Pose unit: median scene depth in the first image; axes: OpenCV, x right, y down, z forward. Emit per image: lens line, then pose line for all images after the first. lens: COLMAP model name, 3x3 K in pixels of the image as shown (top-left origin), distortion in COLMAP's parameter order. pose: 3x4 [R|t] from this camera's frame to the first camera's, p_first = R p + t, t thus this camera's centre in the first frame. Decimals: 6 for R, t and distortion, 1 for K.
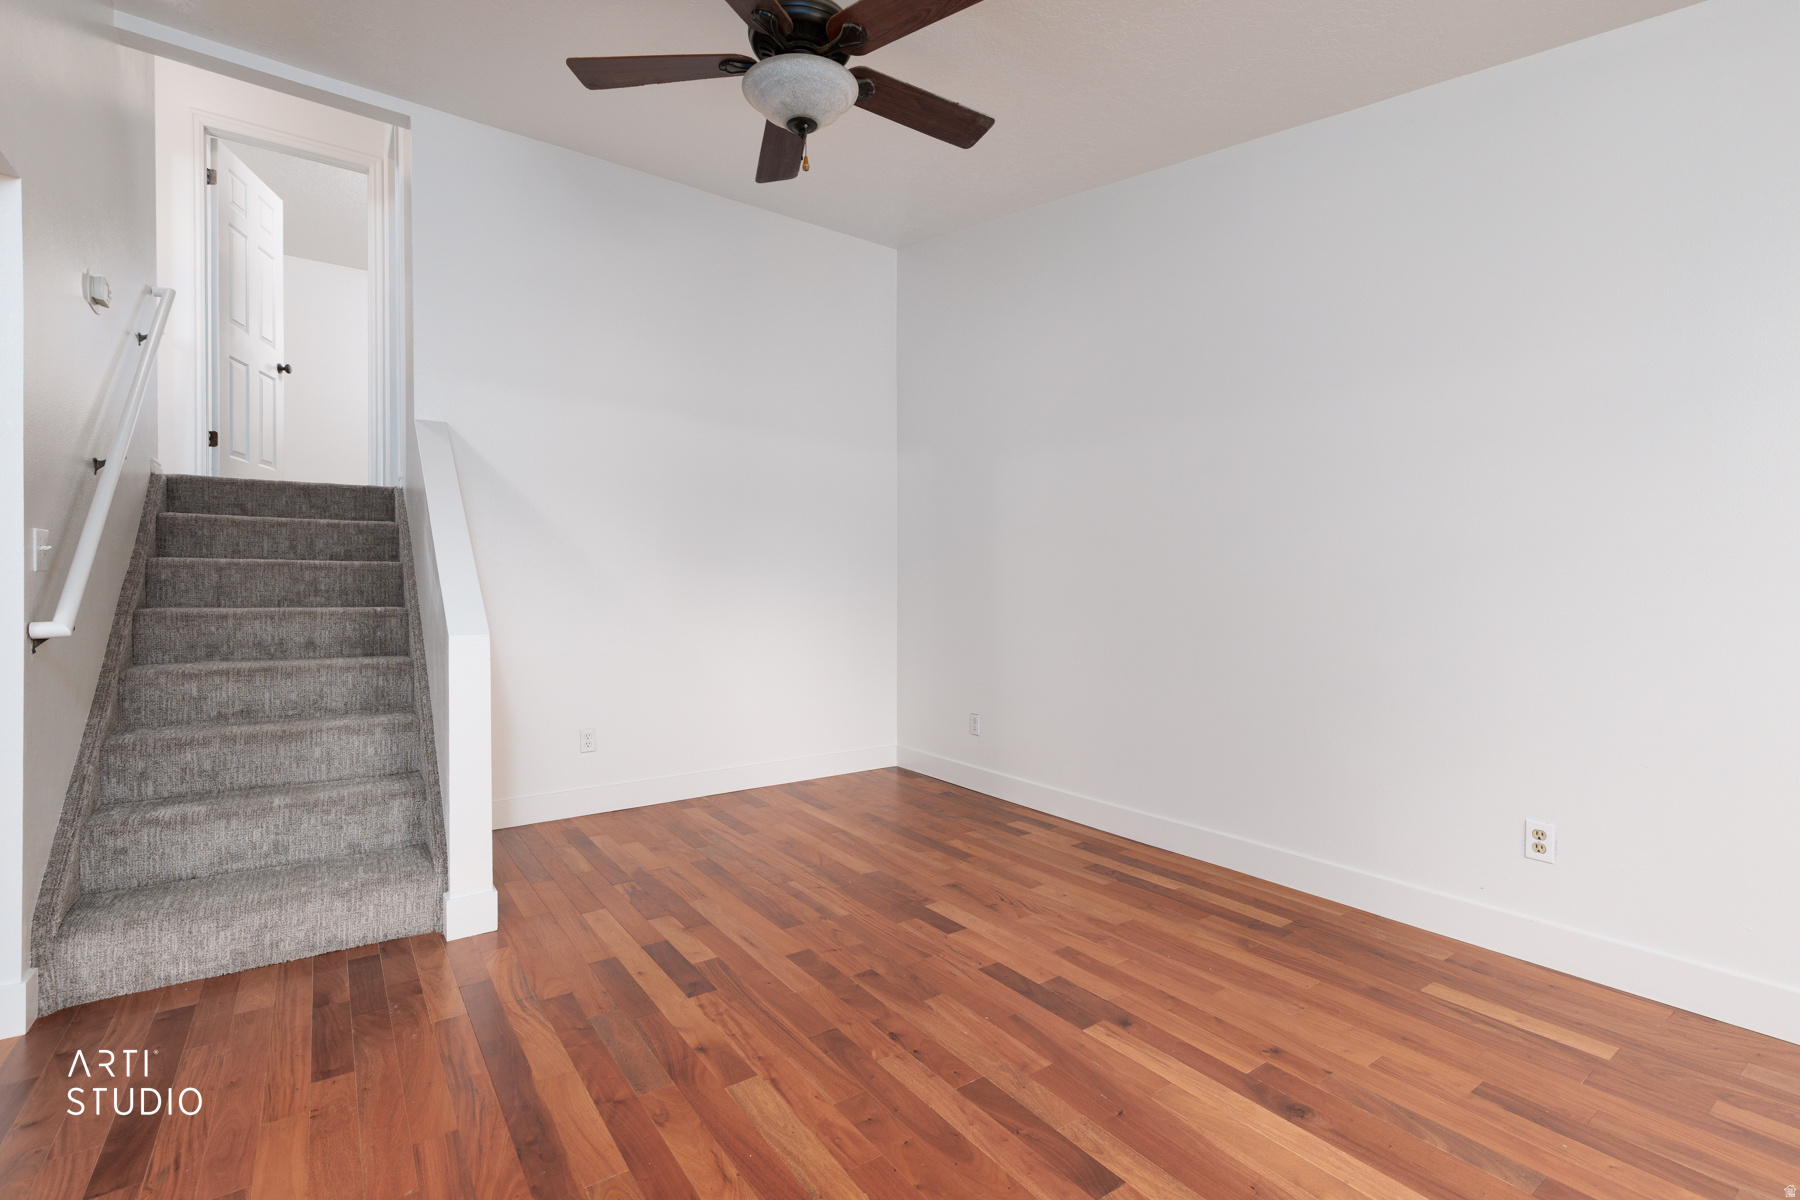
lens RADIAL K [[815.0, 0, 904.2], [0, 815.0, 593.8], [0, 0, 1]] dist [0.009185, -0.001607]
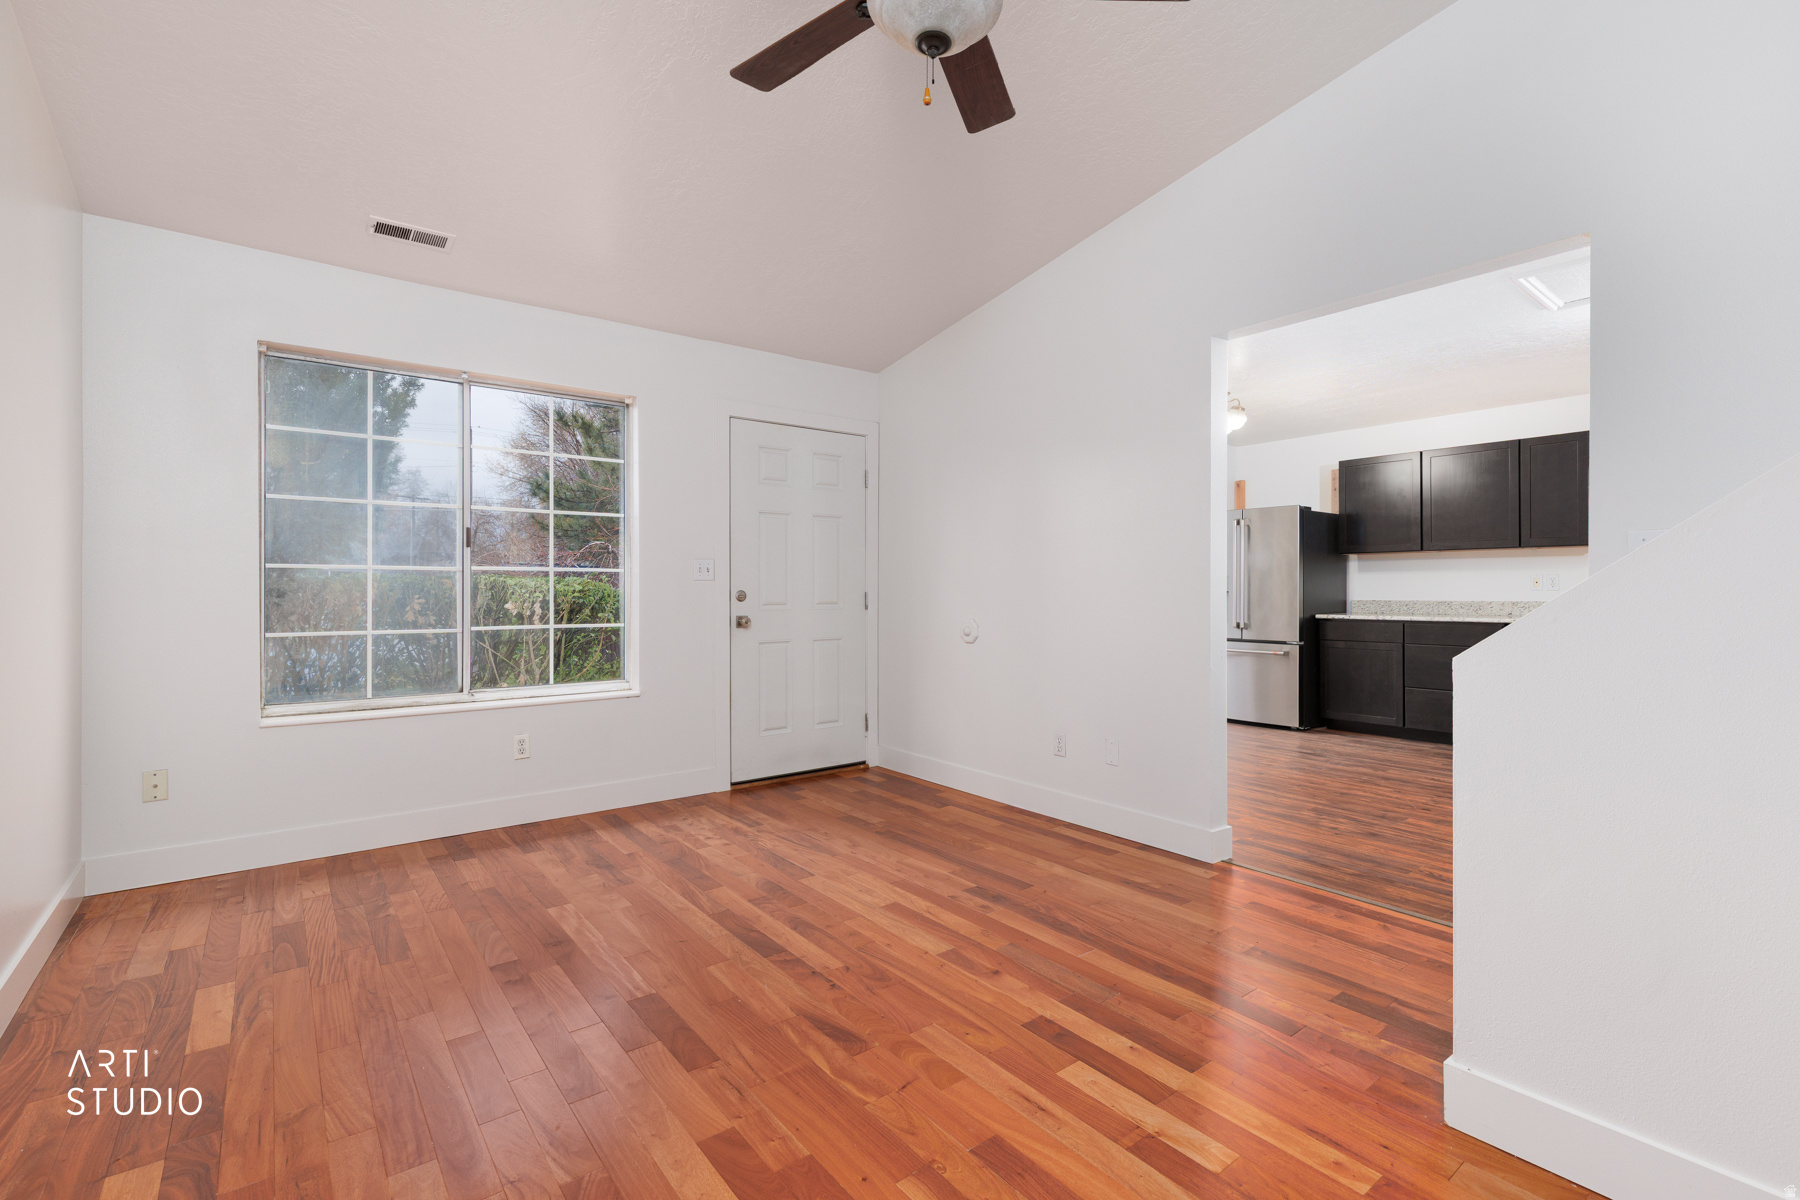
lens RADIAL K [[815.0, 0, 899.1], [0, 815.0, 585.4], [0, 0, 1]] dist [0.009185, -0.001607]
pose [[-0.999473, 0.000467, -0.032461, -0.054578], [0.000444, 1.000000, 0.000703, -0.007790], [0.032462, 0.000688, -0.999473, 1.650730]]
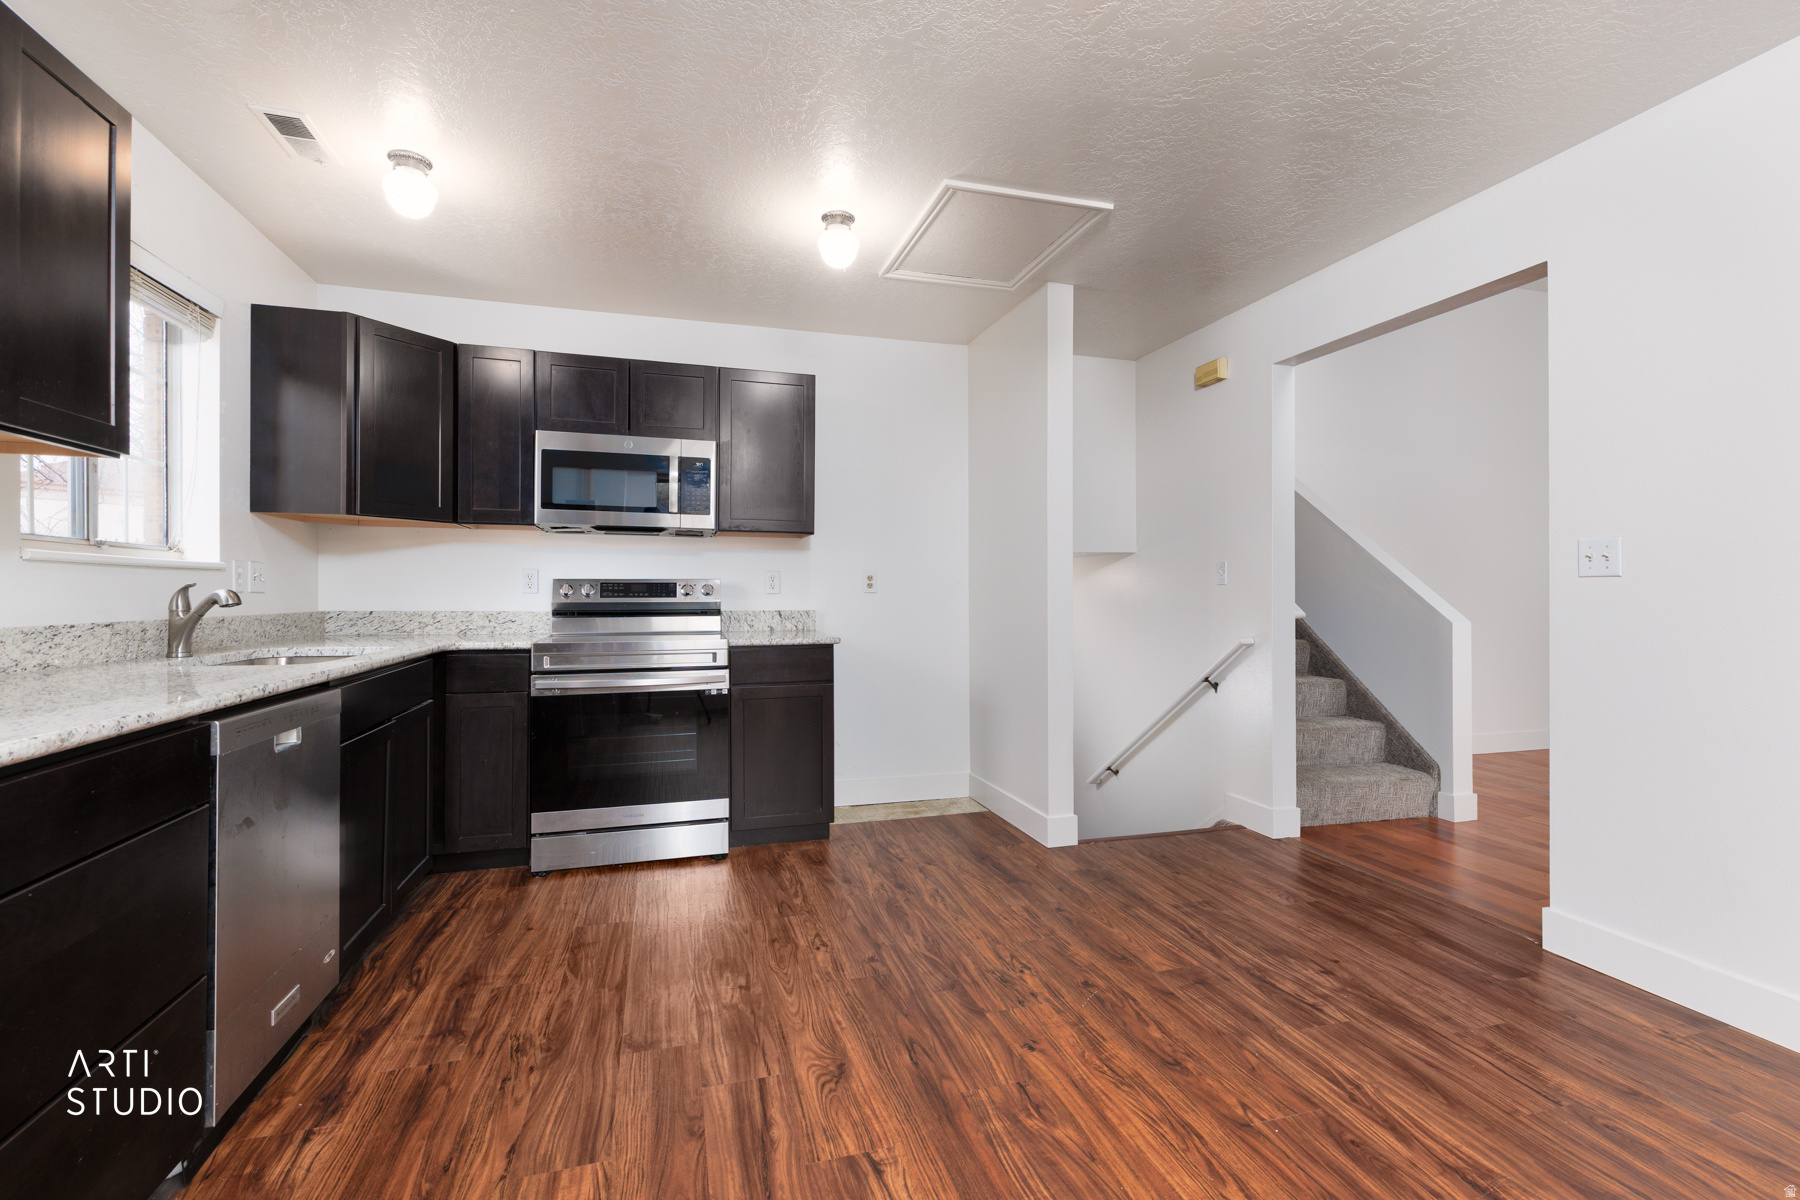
lens RADIAL K [[815.0, 0, 912.0], [0, 815.0, 591.0], [0, 0, 1]] dist [0.009185, -0.001607]
pose [[0.944390, 0.000910, -0.328827, -0.999001], [-0.002647, 0.999985, -0.004835, 0.008510], [0.328817, 0.005437, 0.944378, -0.751030]]
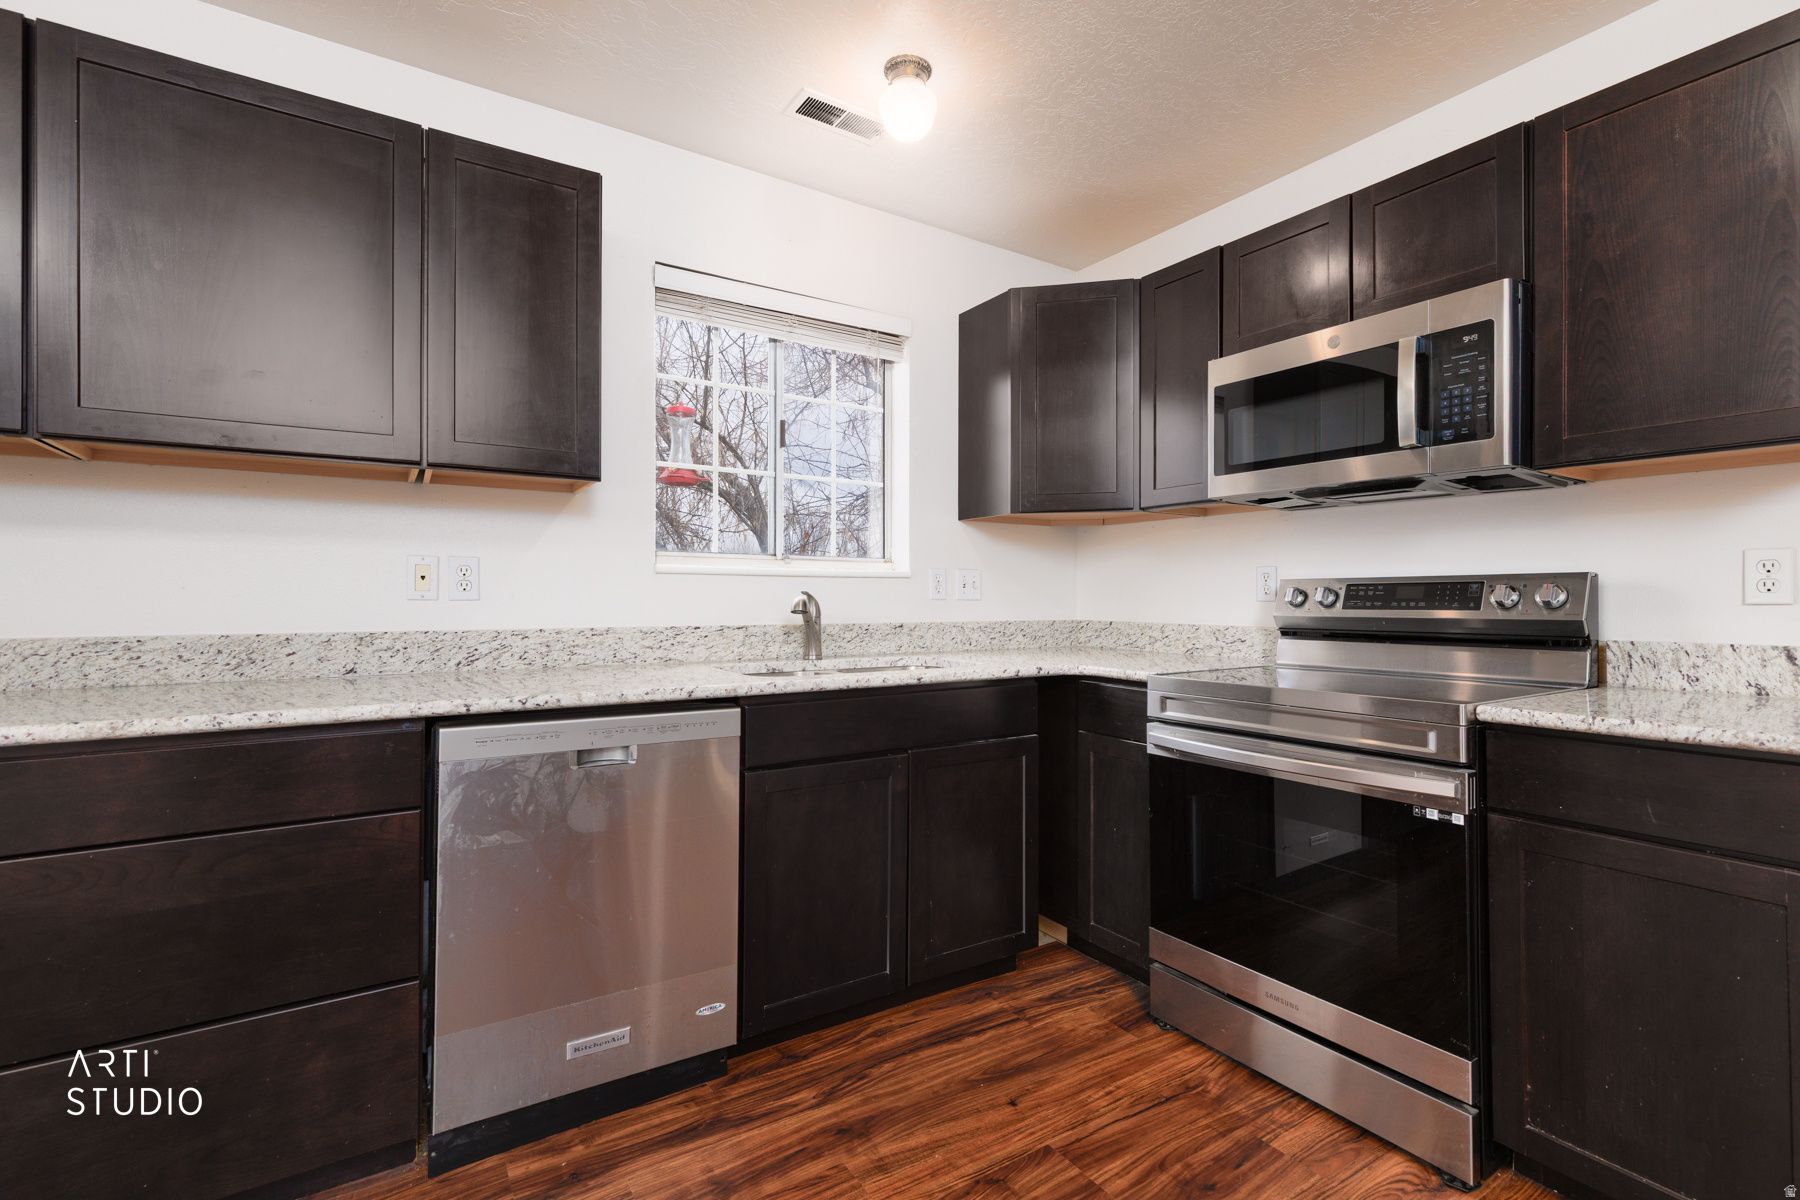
lens RADIAL K [[815.0, 0, 906.4], [0, 815.0, 591.6], [0, 0, 1]] dist [0.009185, -0.001607]
pose [[-0.055054, -0.007978, -0.998452, -1.093910], [-0.005070, 0.999957, -0.007710, 0.005140], [0.998471, 0.004638, -0.055092, -0.000716]]
